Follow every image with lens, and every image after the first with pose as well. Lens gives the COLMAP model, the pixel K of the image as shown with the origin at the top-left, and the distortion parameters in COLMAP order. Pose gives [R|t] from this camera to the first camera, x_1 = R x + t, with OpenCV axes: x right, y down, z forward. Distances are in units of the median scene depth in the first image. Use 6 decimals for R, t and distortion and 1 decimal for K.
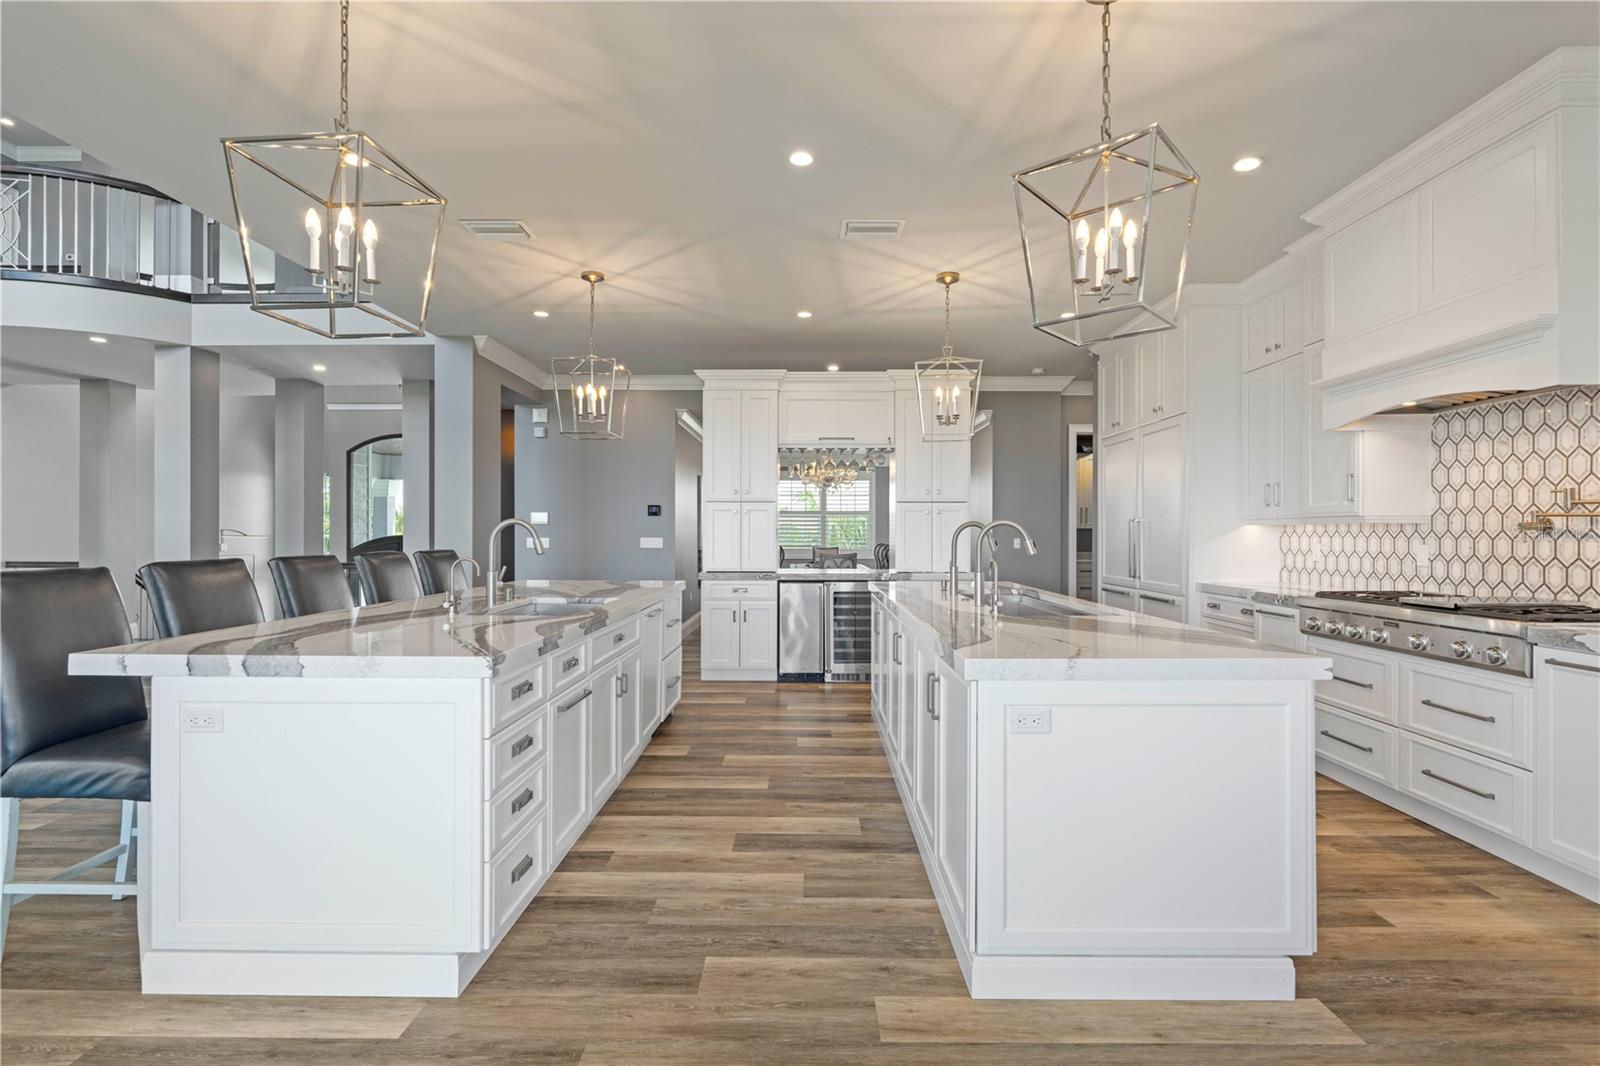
lens RADIAL K [[721.3, 0, 803.2], [0, 721.3, 535.8], [0, 0, 1]] dist [-0.007935, 0.001764]
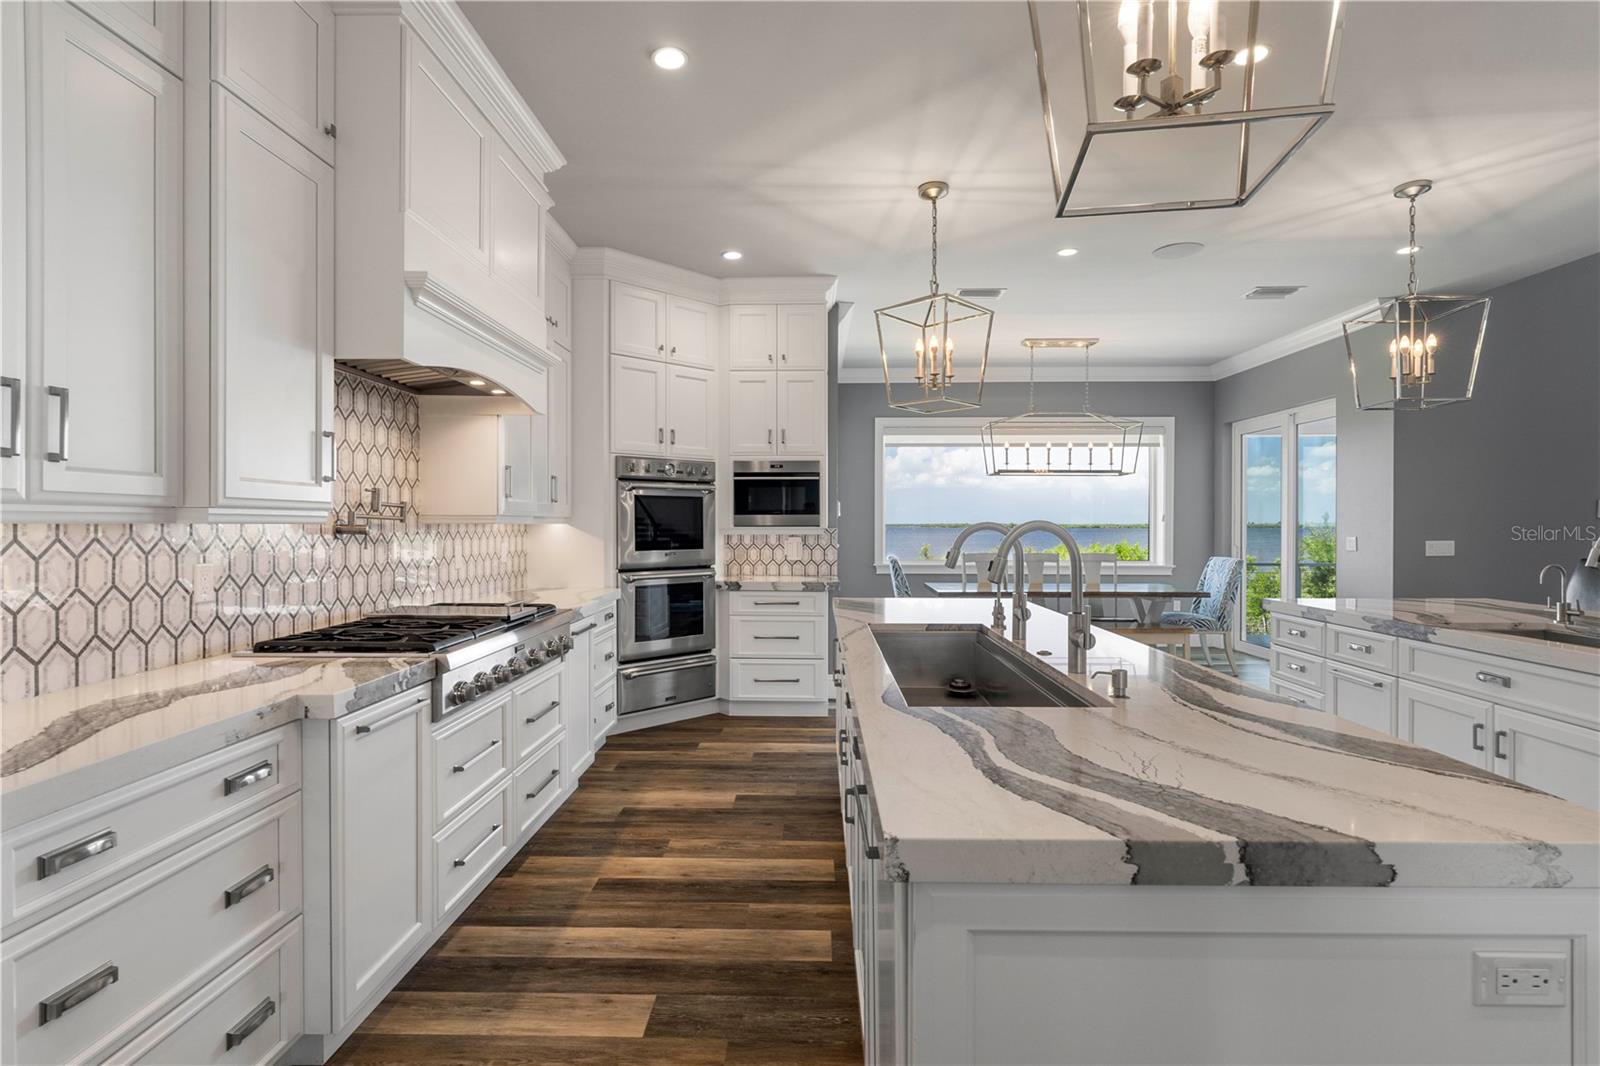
lens RADIAL K [[777.2, 0, 801.4], [0, 777.2, 528.3], [0, 0, 1]] dist [-0.003946, 0.002041]
pose [[-0.999962, -0.001146, 0.008673, 0.344662], [-0.001074, 0.999964, 0.008405, -0.016257], [-0.008683, 0.008396, -0.999927, 1.344056]]
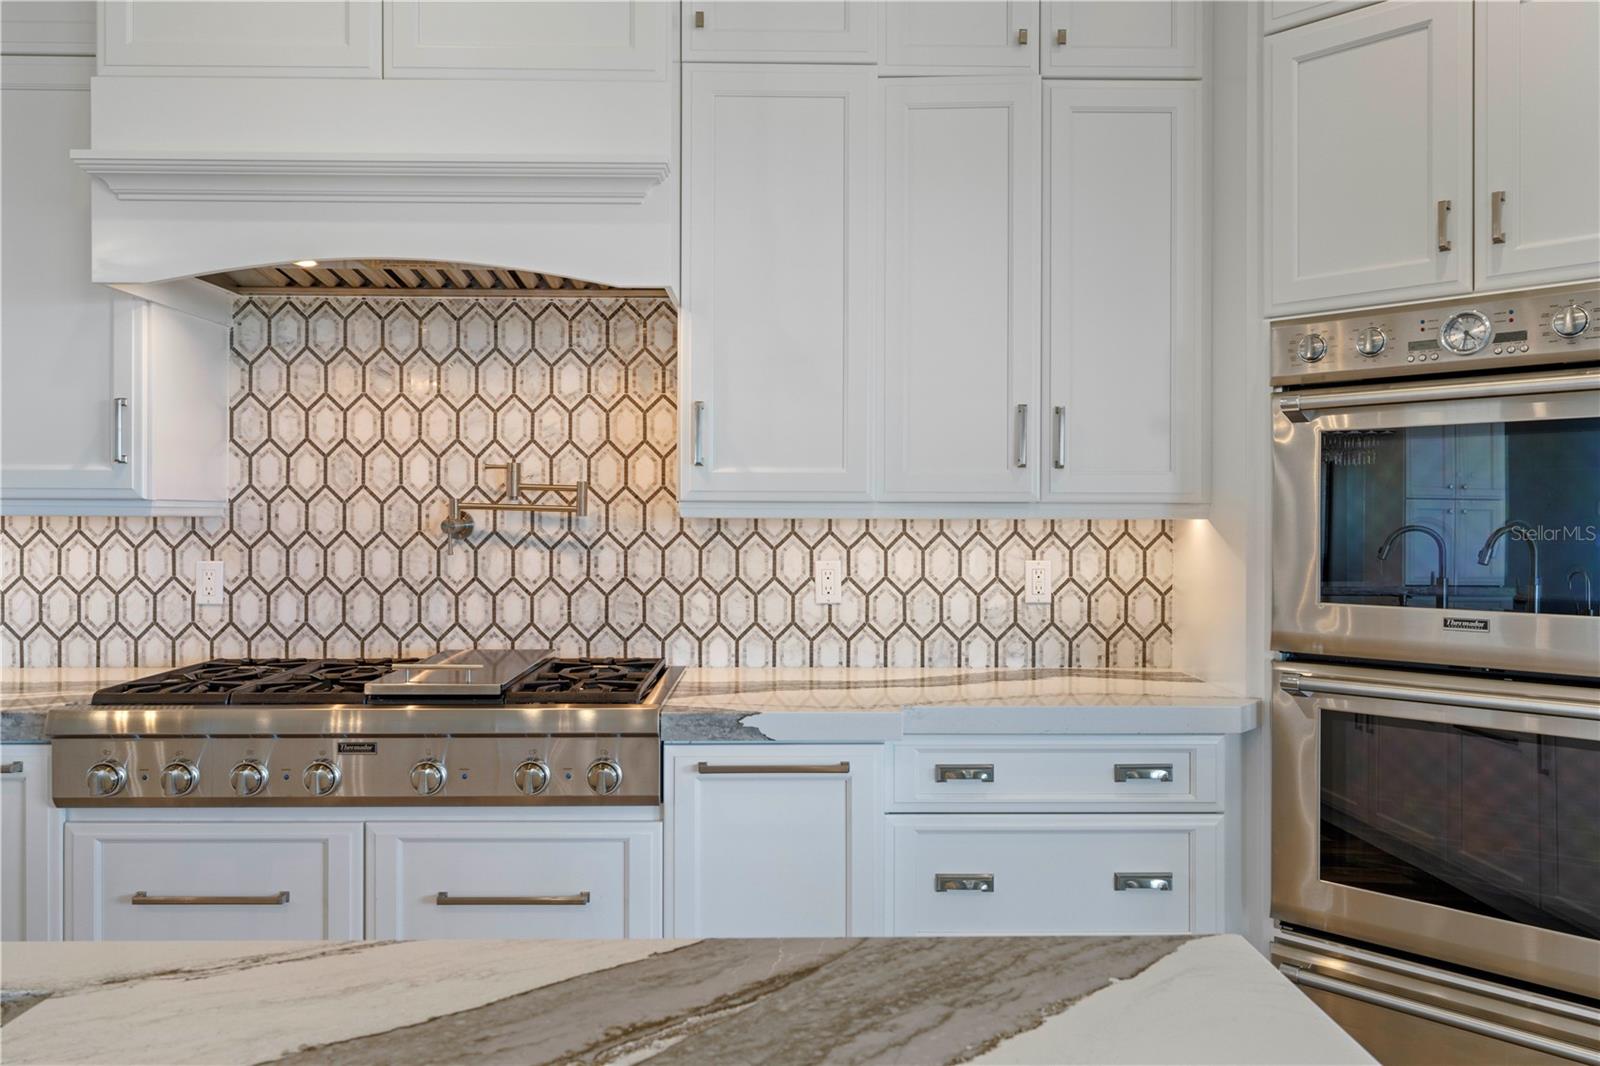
lens RADIAL K [[1117.4, 0, 798.3], [0, 1117.4, 522.5], [0, 0, 1]] dist [-0.001034, -0.002721]
pose [[-0.023707, -0.004695, 0.999708, 0.084584], [0.000514, 0.999989, 0.004709, -0.013972], [-0.999719, 0.000625, -0.023704, 0.526912]]
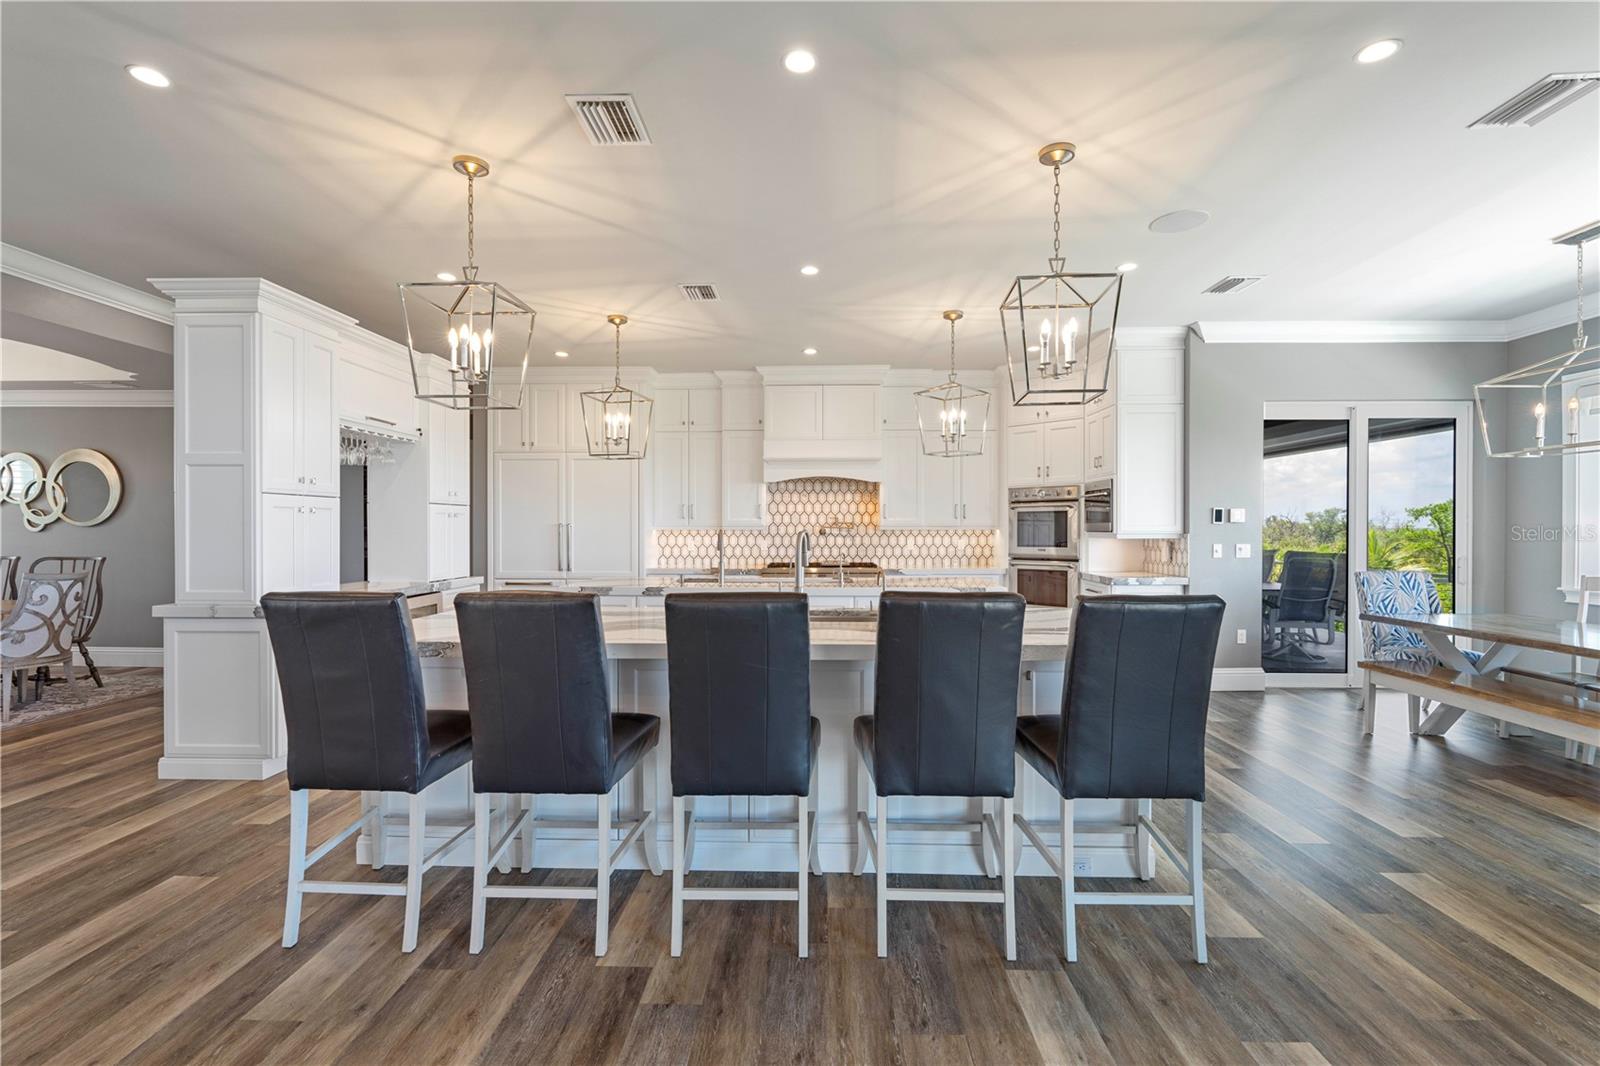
lens RADIAL K [[721.3, 0, 793.0], [0, 721.3, 533.5], [0, 0, 1]] dist [-0.007935, 0.001764]
pose [[0.032729, -0.010450, 0.999410, -1.021006], [0.003919, 0.999939, 0.010327, -0.023250], [-0.999457, 0.003579, 0.032768, 0.720873]]
